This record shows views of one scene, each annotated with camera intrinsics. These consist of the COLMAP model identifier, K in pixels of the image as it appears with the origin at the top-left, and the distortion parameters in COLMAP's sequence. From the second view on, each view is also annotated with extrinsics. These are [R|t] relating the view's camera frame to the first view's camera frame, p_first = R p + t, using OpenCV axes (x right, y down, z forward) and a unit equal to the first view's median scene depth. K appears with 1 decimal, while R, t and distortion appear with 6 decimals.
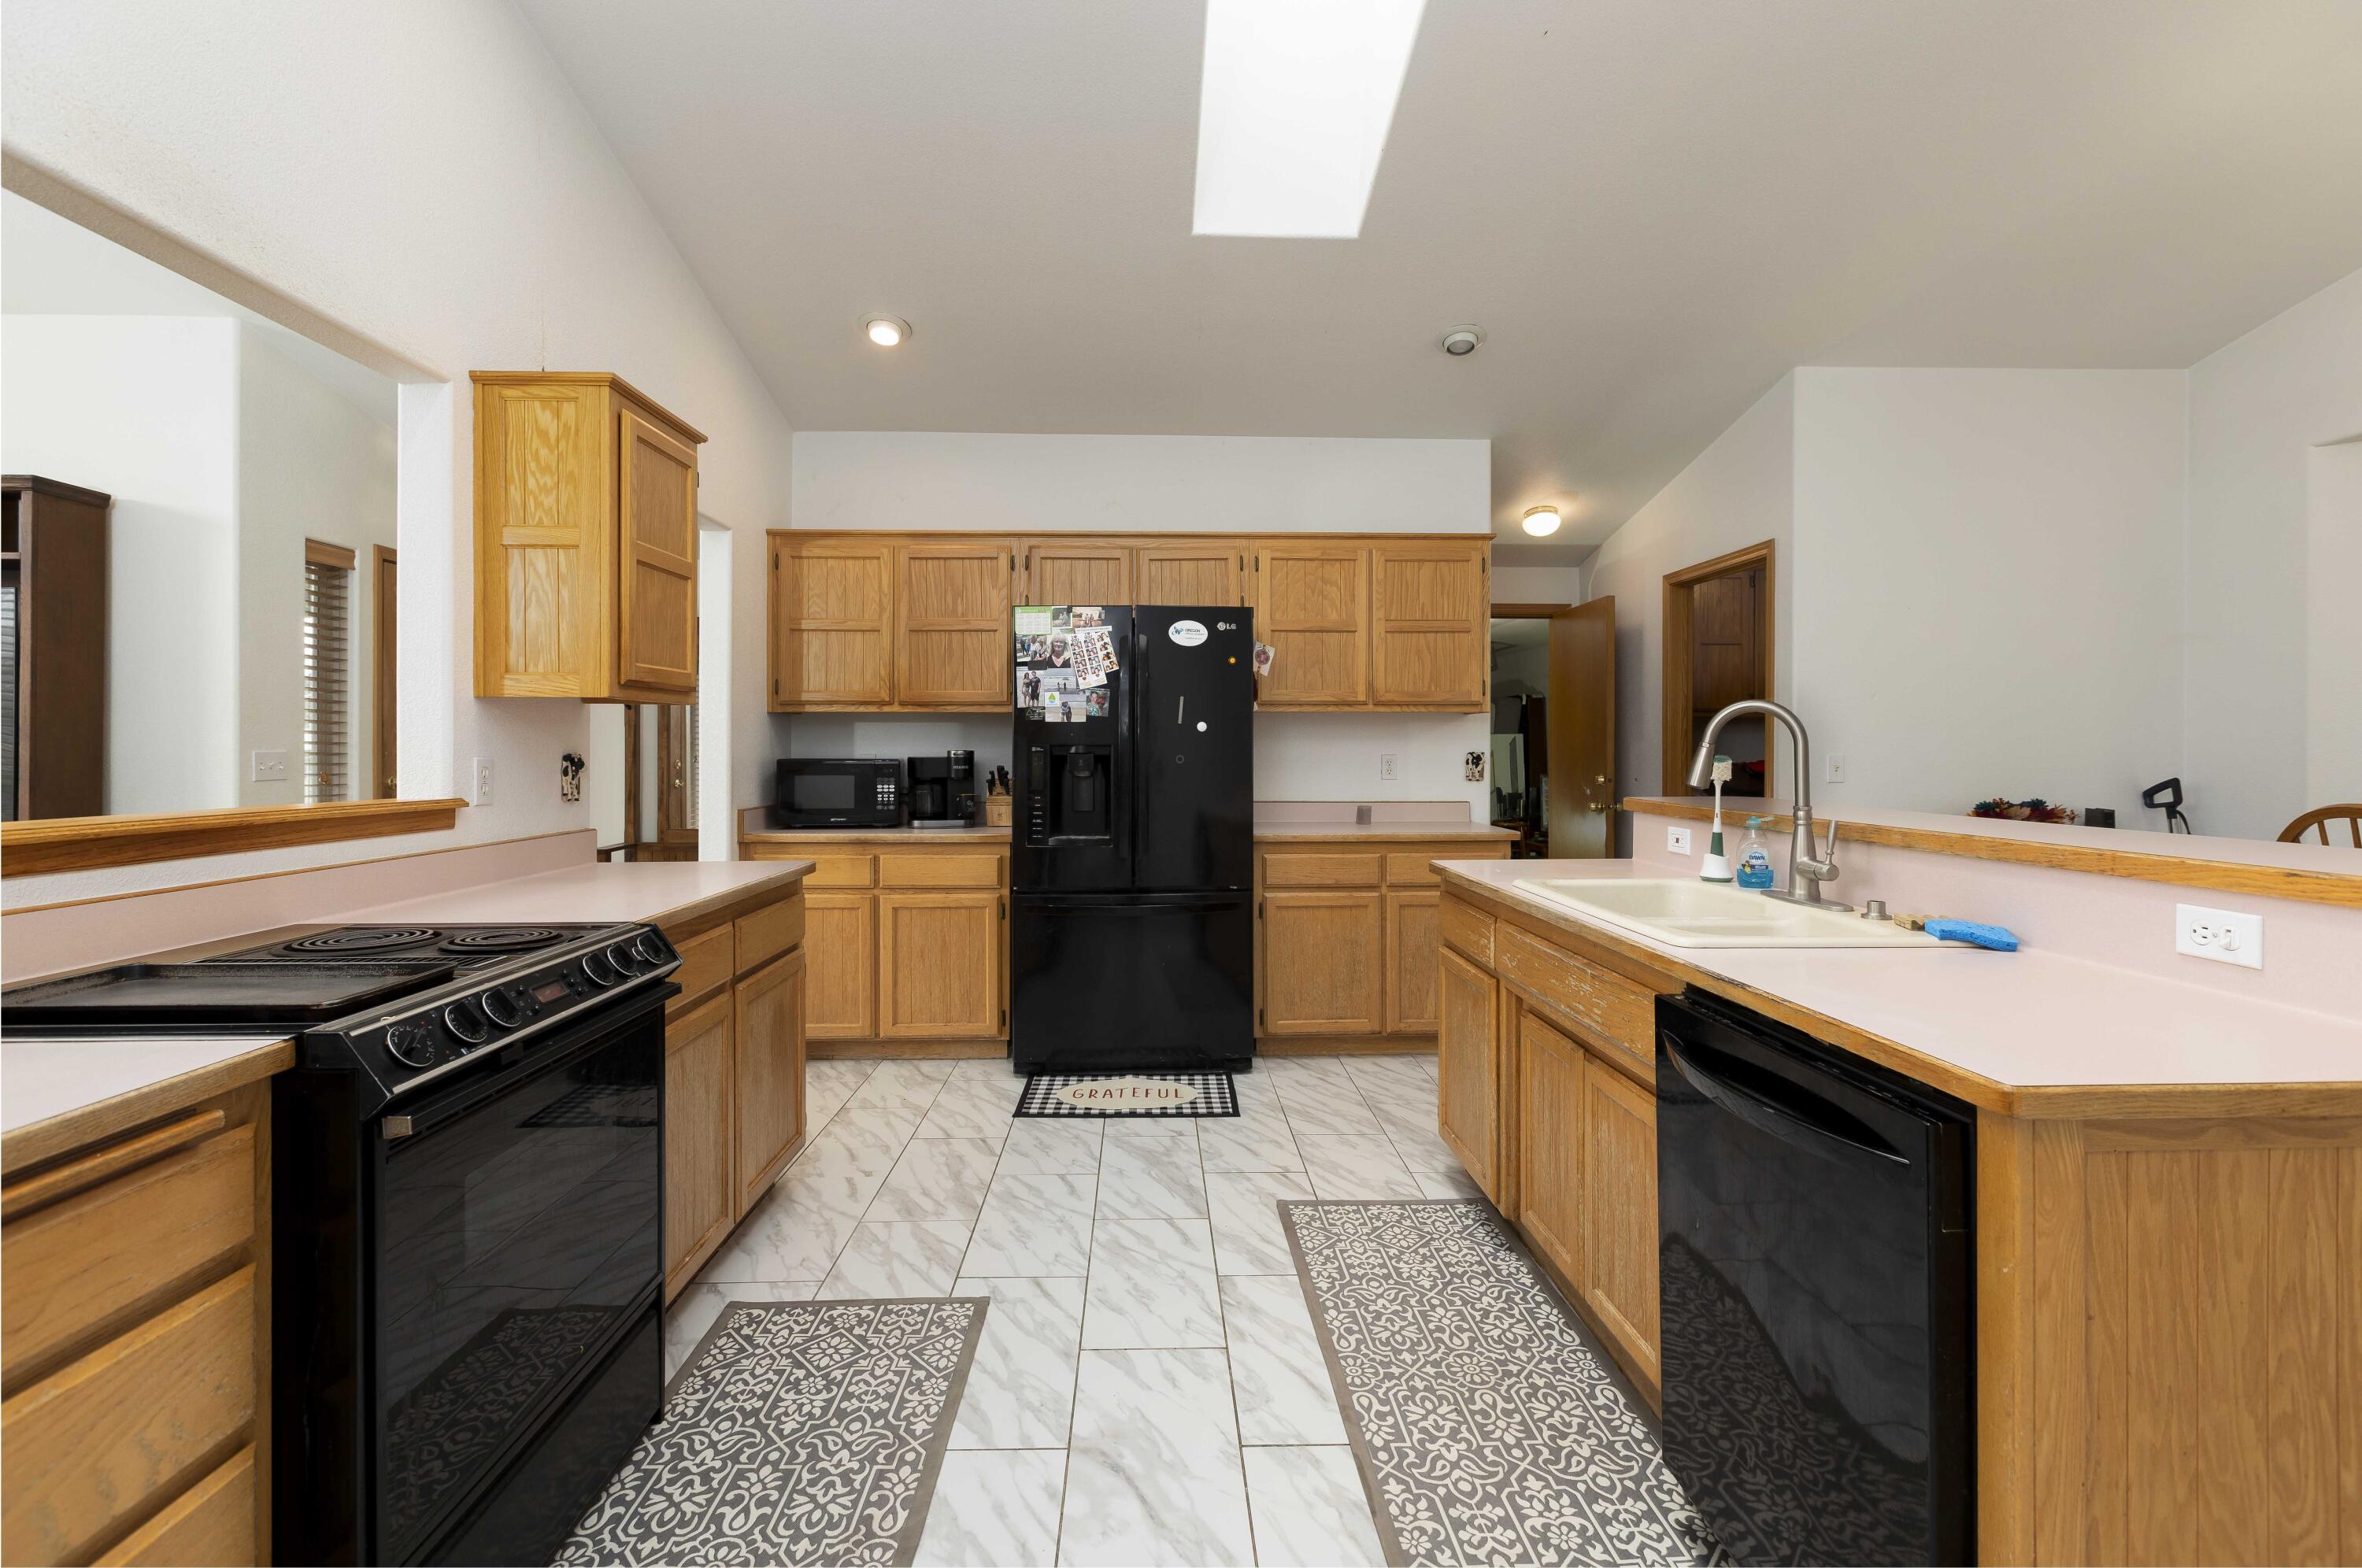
lens RADIAL K [[1058.7, 0, 1175.4], [0, 1058.7, 754.3], [0, 0, 1]] dist [0.001274, -0.000686]
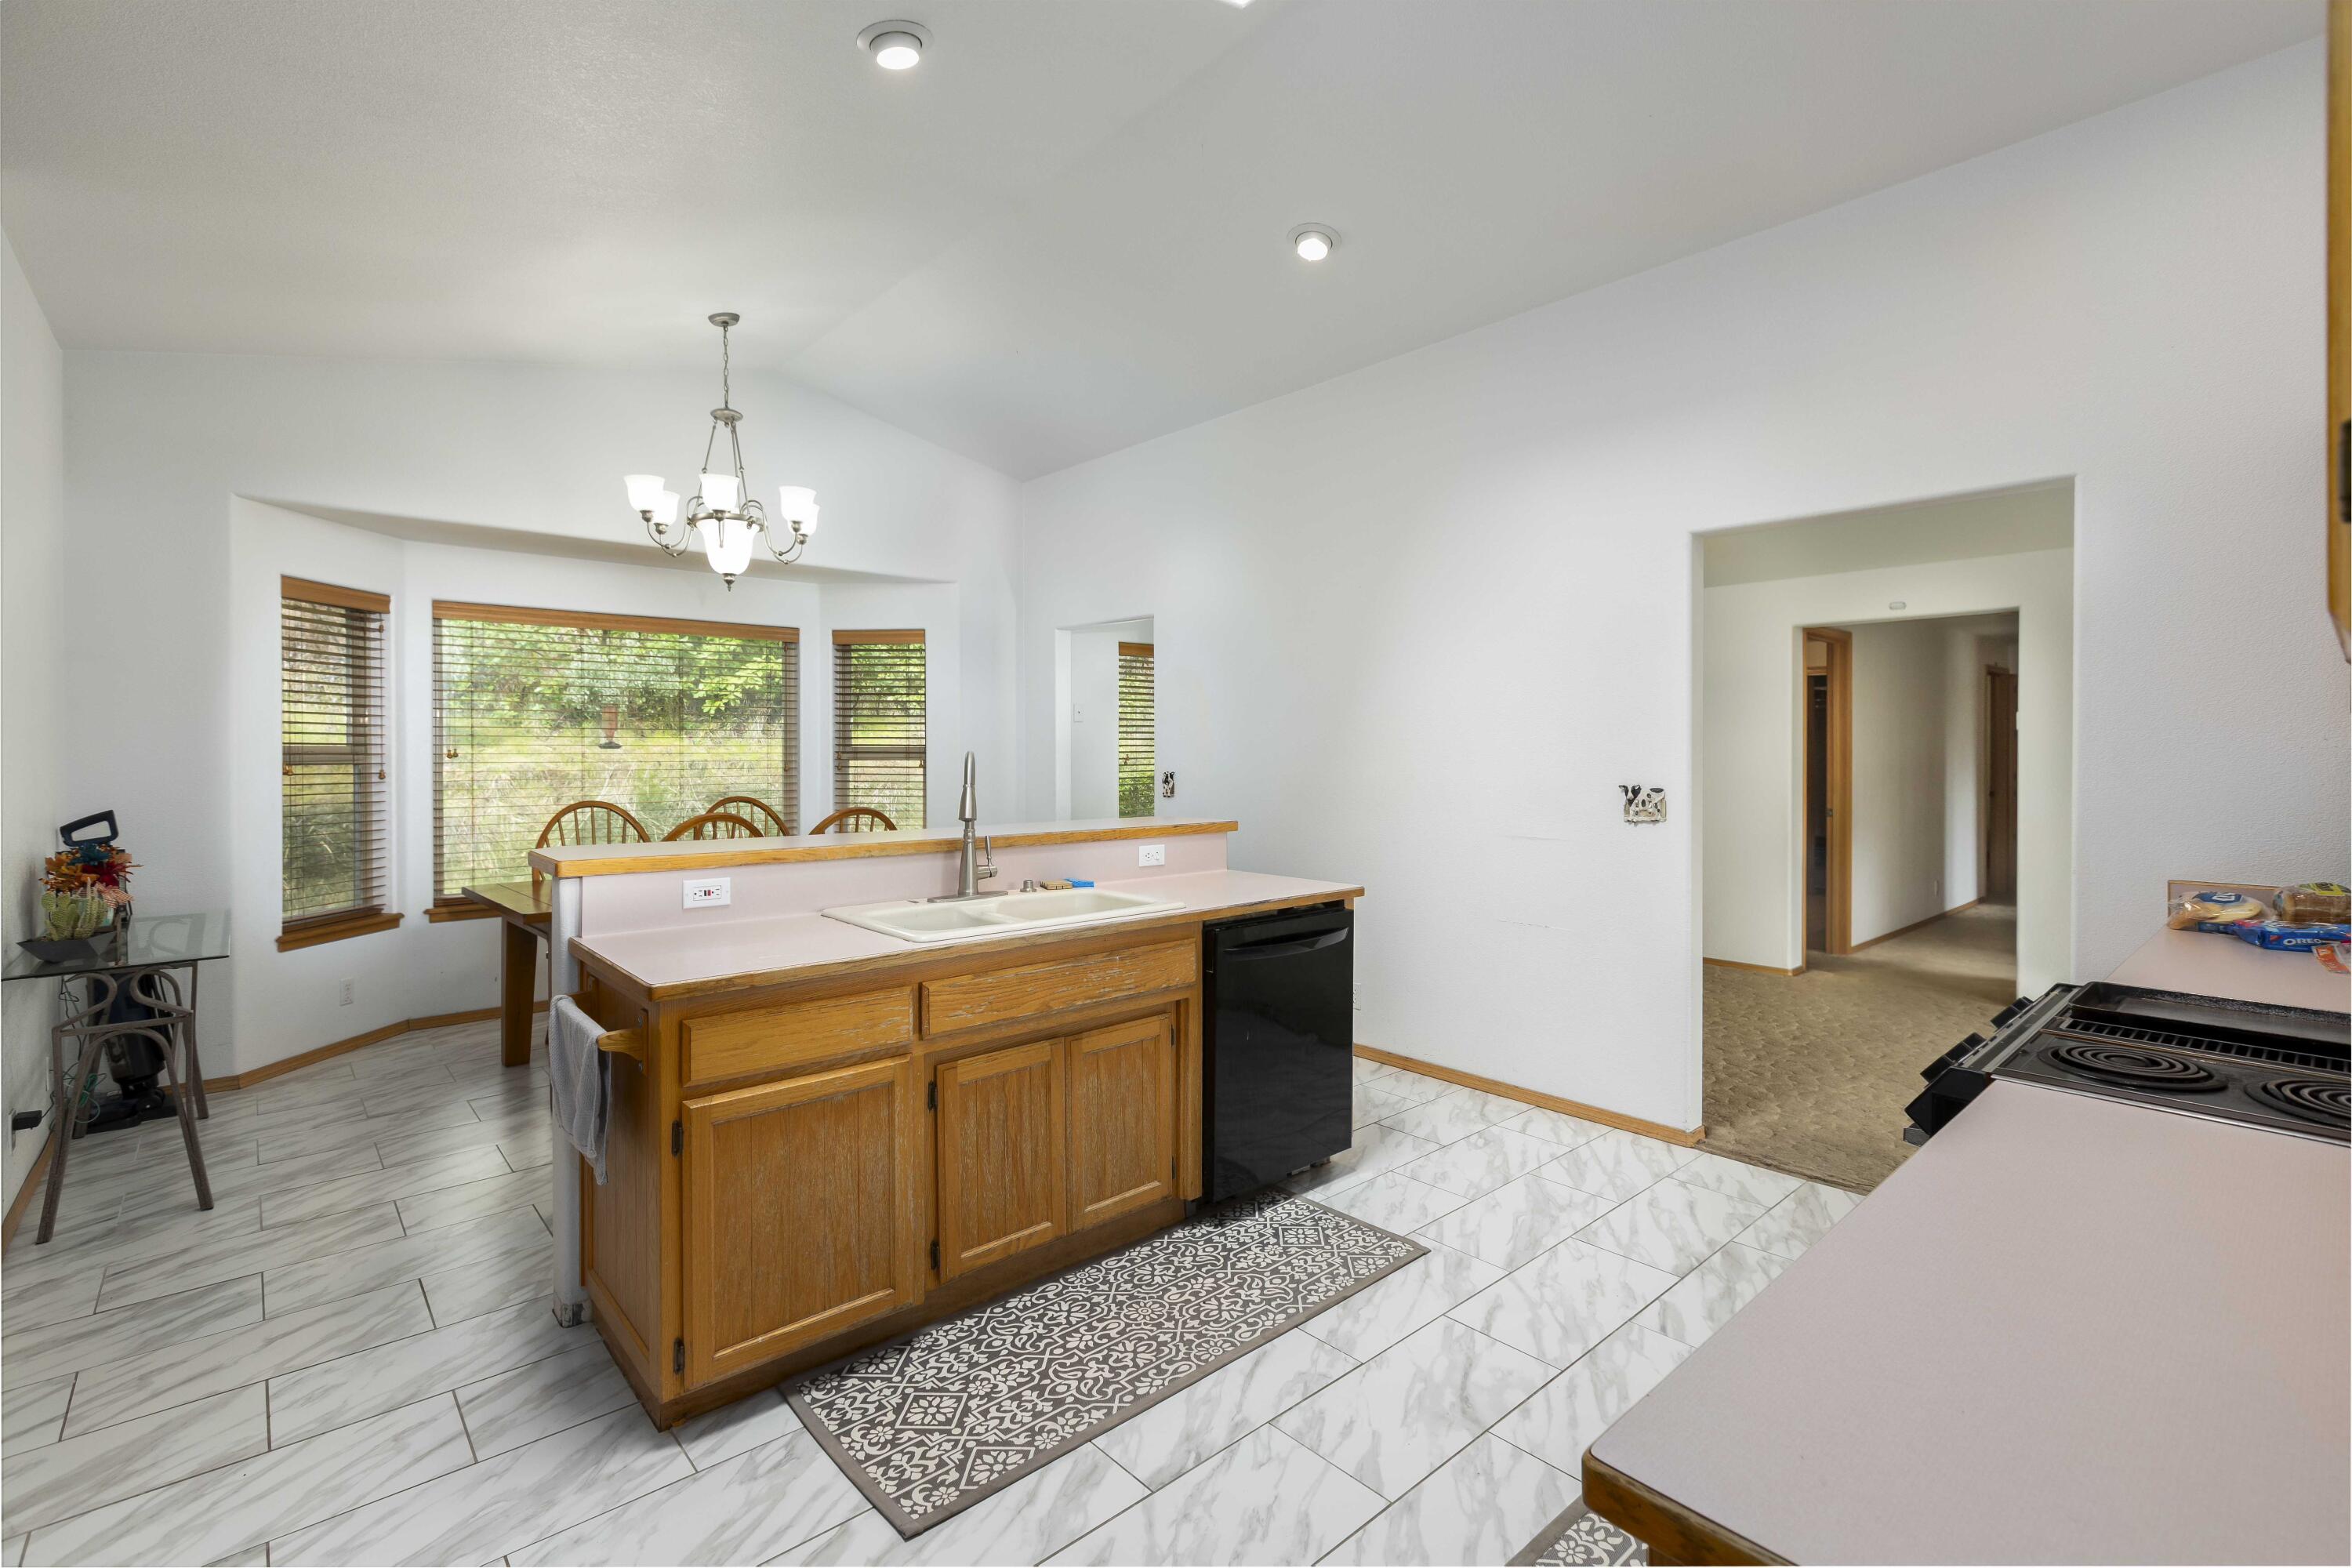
lens RADIAL K [[1054.3, 0, 1170.4], [0, 1054.3, 754.4], [0, 0, 1]] dist [0.001274, -0.000686]
pose [[-0.642678, -0.004317, 0.766124, -0.347806], [0.001532, 0.999975, 0.006920, -0.031373], [-0.766135, 0.005621, -0.642655, 0.929426]]
